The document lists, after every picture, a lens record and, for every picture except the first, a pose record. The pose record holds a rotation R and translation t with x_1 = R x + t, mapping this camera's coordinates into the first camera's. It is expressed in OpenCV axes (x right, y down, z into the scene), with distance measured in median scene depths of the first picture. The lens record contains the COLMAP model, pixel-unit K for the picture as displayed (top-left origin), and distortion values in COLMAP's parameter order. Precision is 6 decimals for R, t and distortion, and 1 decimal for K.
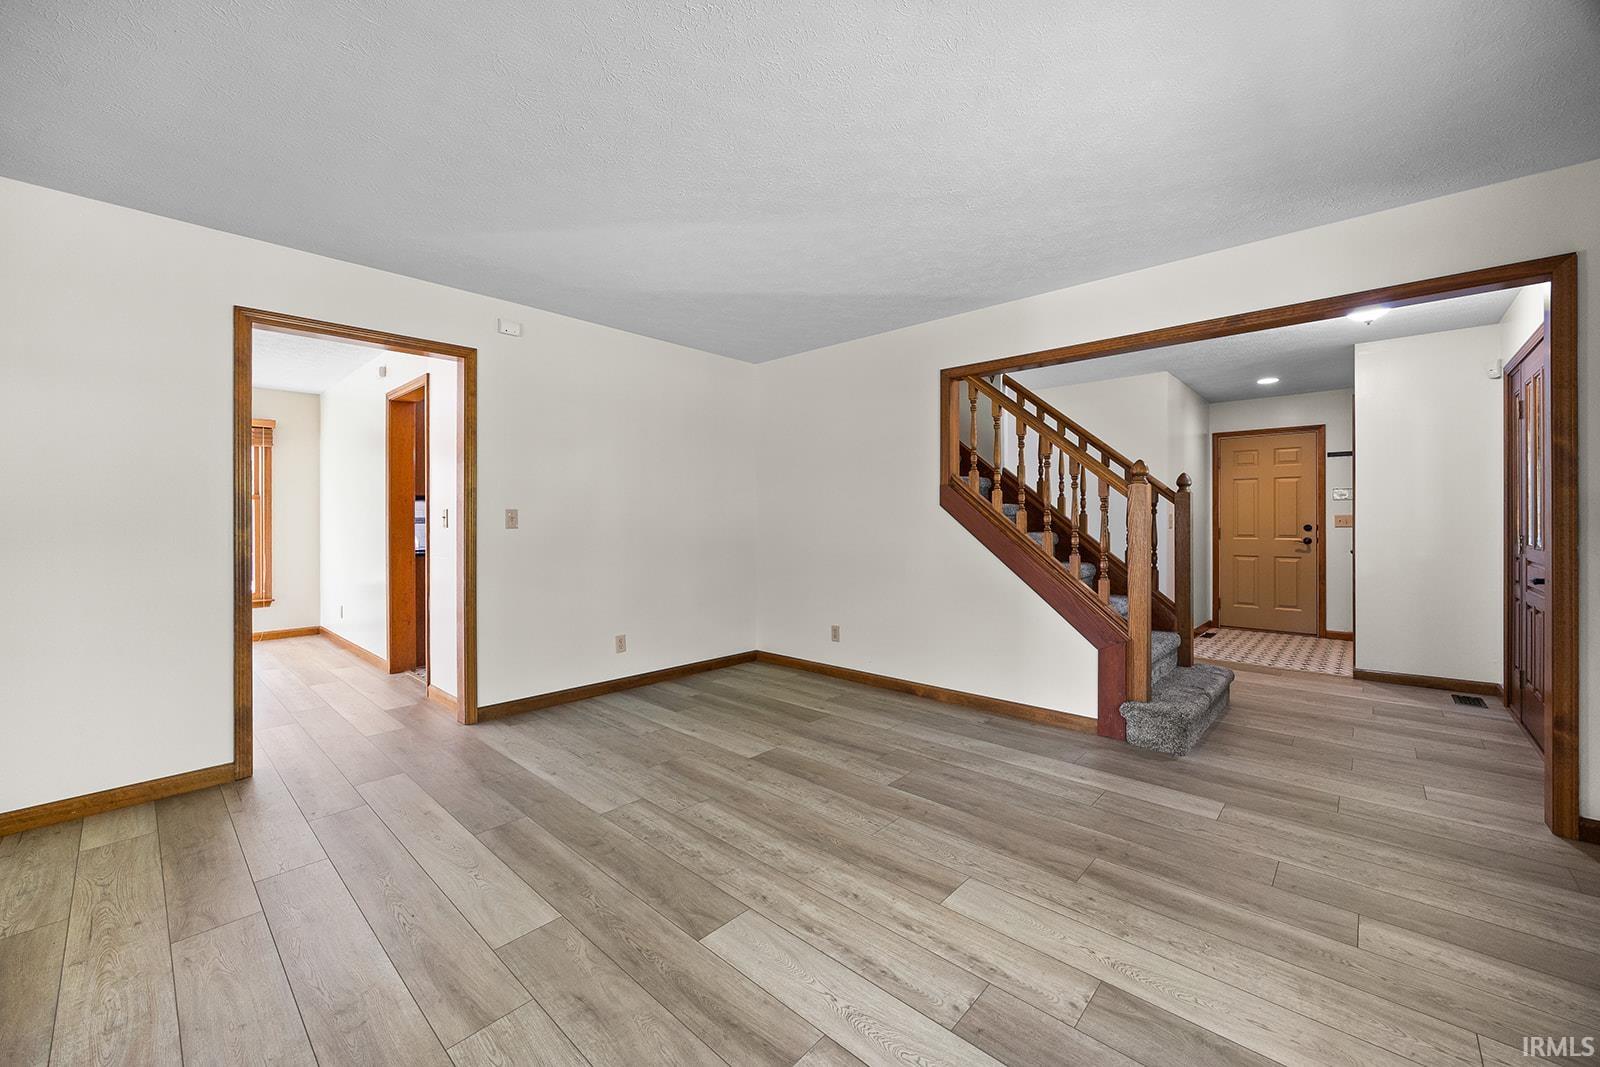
lens RADIAL K [[620.4, 0, 807.0], [0, 620.4, 525.0], [0, 0, 1]] dist [0.000110, -0.000156]
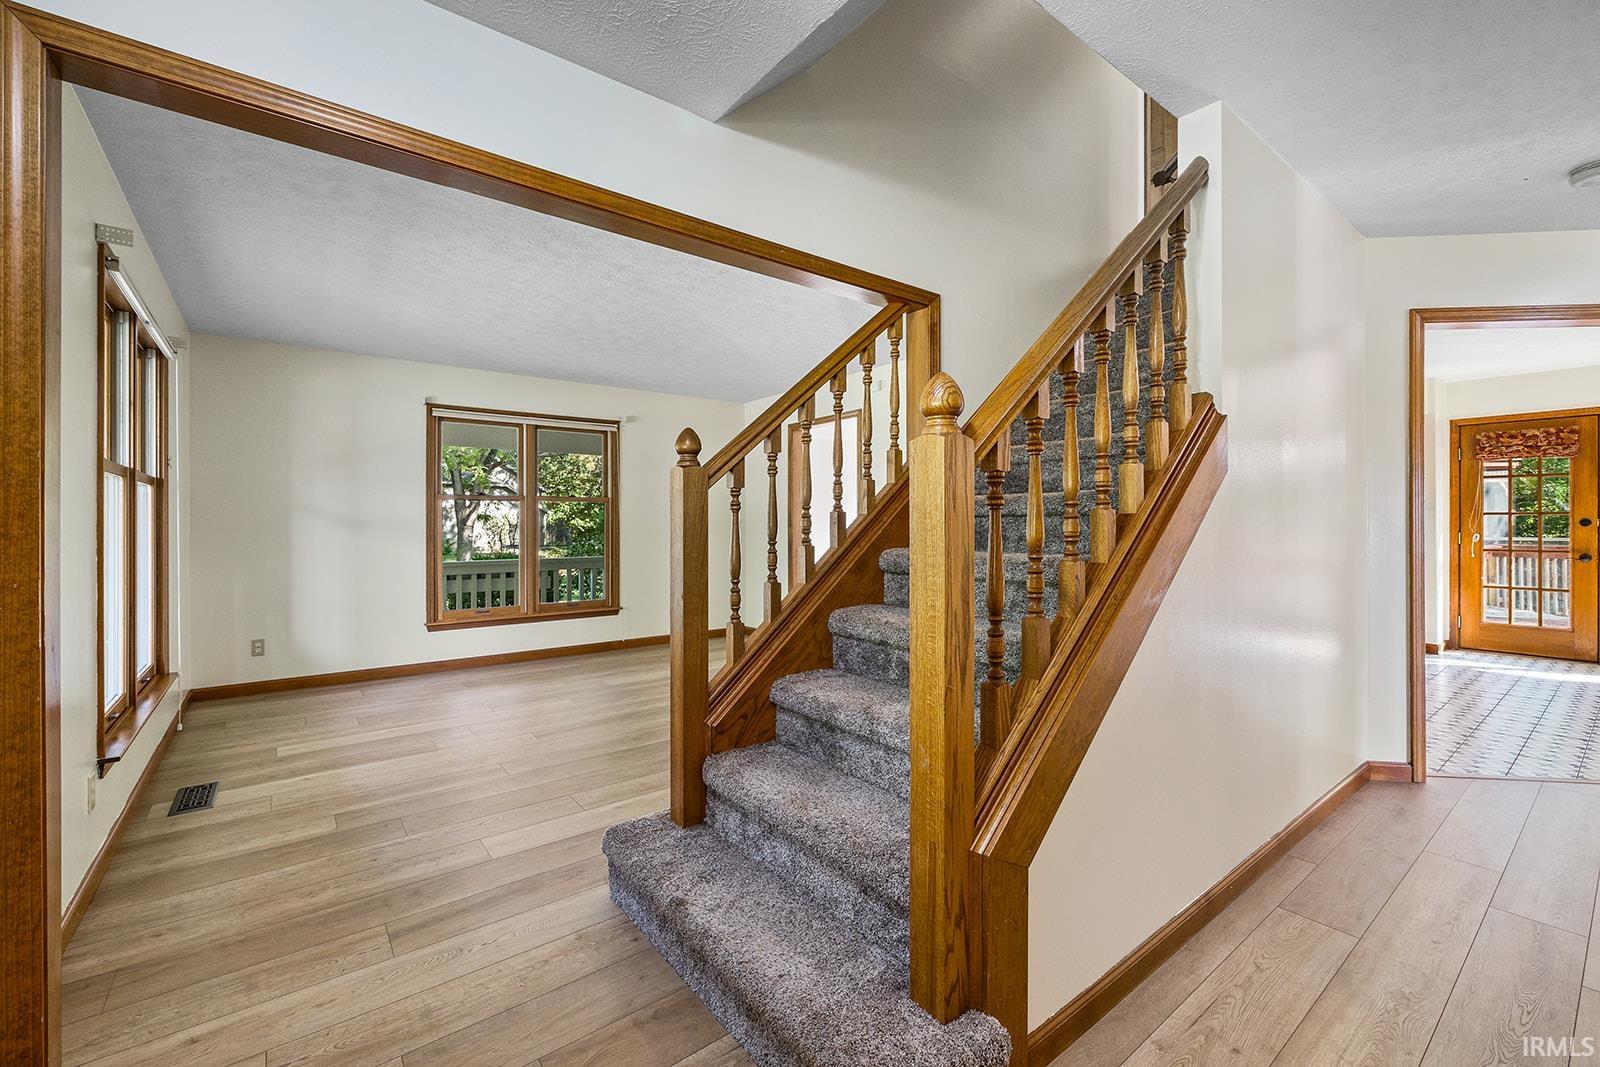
lens RADIAL K [[662.9, 0, 796.9], [0, 662.9, 521.8], [0, 0, 1]] dist [-0.000829, 0.000337]
pose [[-0.170528, 0.000577, -0.985353, 1.700785], [-0.000861, 0.999999, 0.000735, -0.021300], [0.985352, 0.000974, -0.170527, 1.774326]]
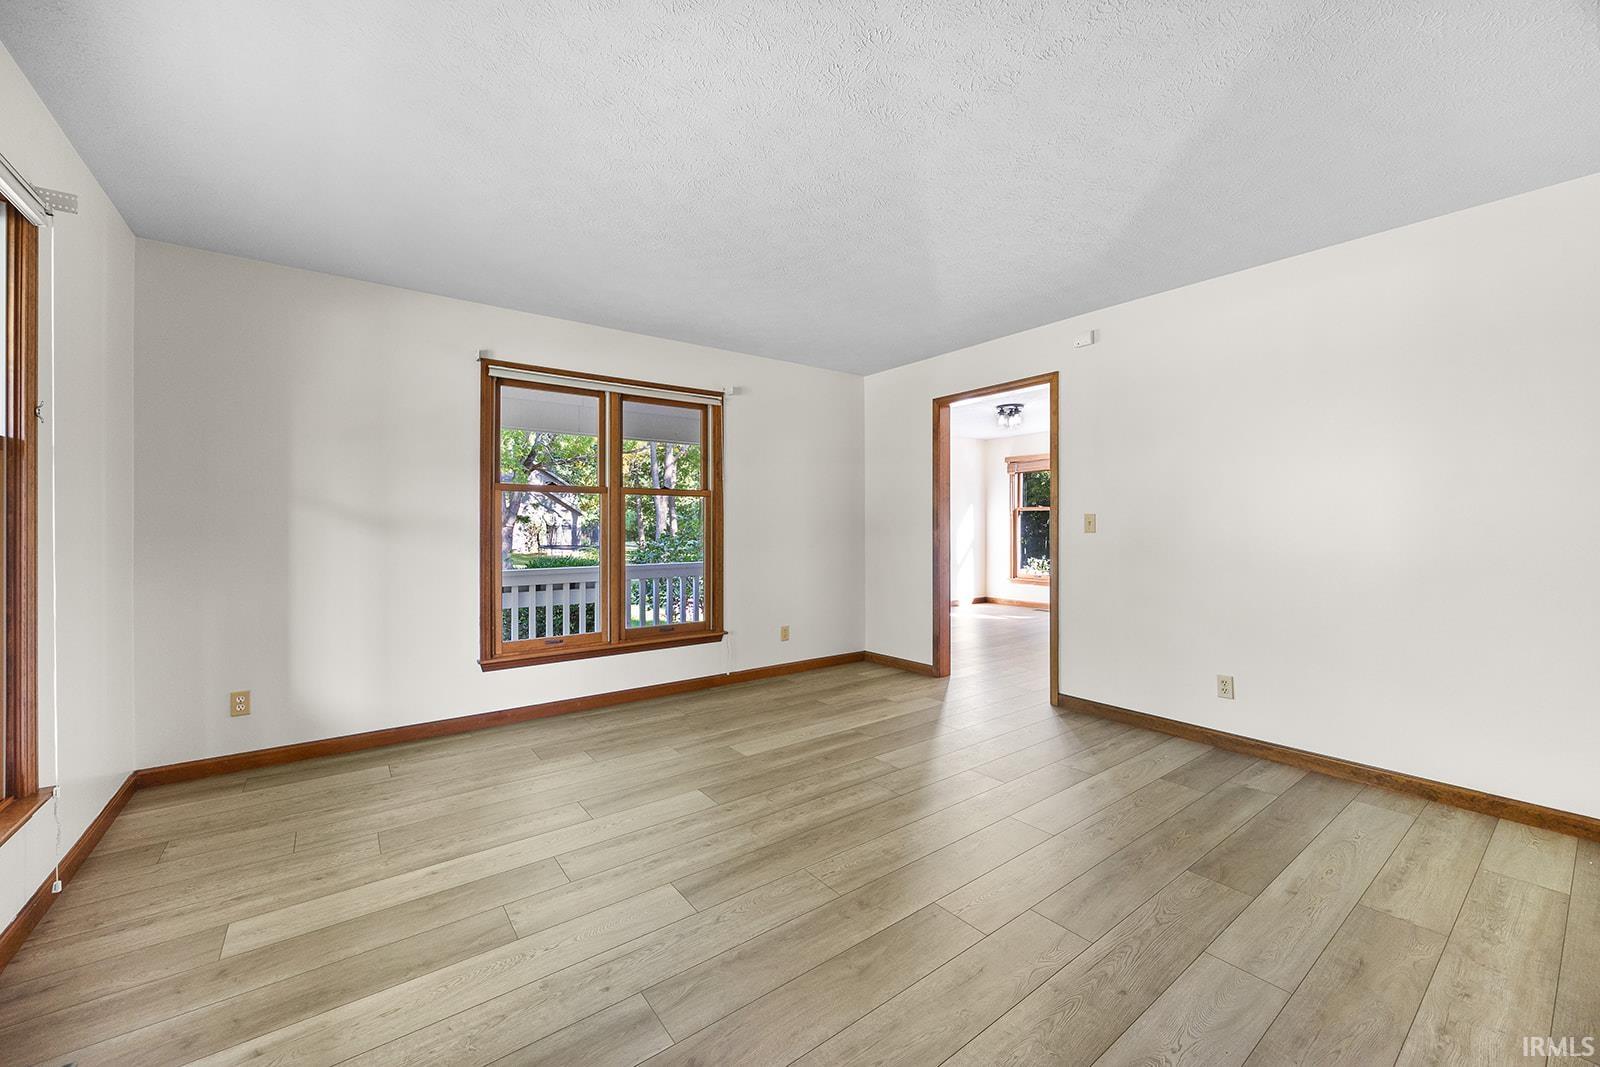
lens RADIAL K [[620.4, 0, 798.9], [0, 620.4, 525.3], [0, 0, 1]] dist [0.000110, -0.000156]
pose [[-0.186695, 0.002561, -0.982415, 1.028822], [-0.002510, 0.999992, 0.003084, -0.014059], [0.982415, 0.003042, -0.186687, 1.184817]]
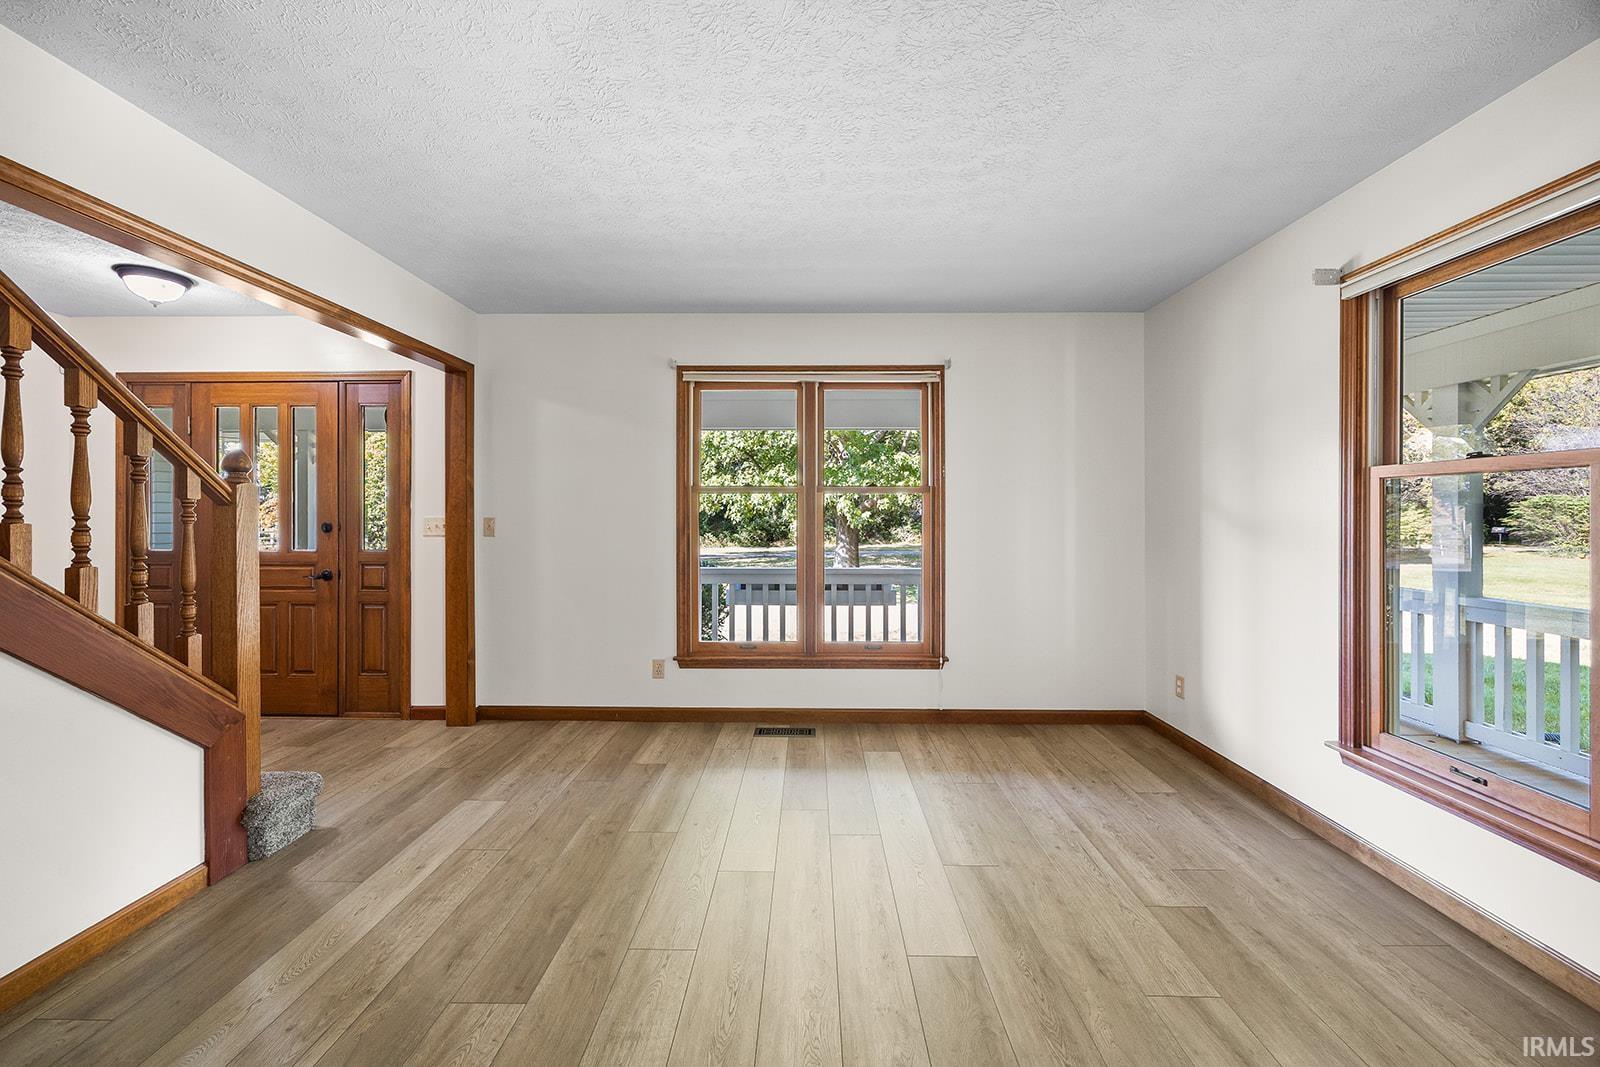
lens RADIAL K [[620.4, 0, 801.1], [0, 620.4, 519.8], [0, 0, 1]] dist [0.000110, -0.000156]
pose [[-0.662620, -0.000368, 0.748956, -0.566744], [0.003551, 0.999987, 0.003633, -0.036995], [-0.748948, 0.005067, -0.662610, 1.434973]]
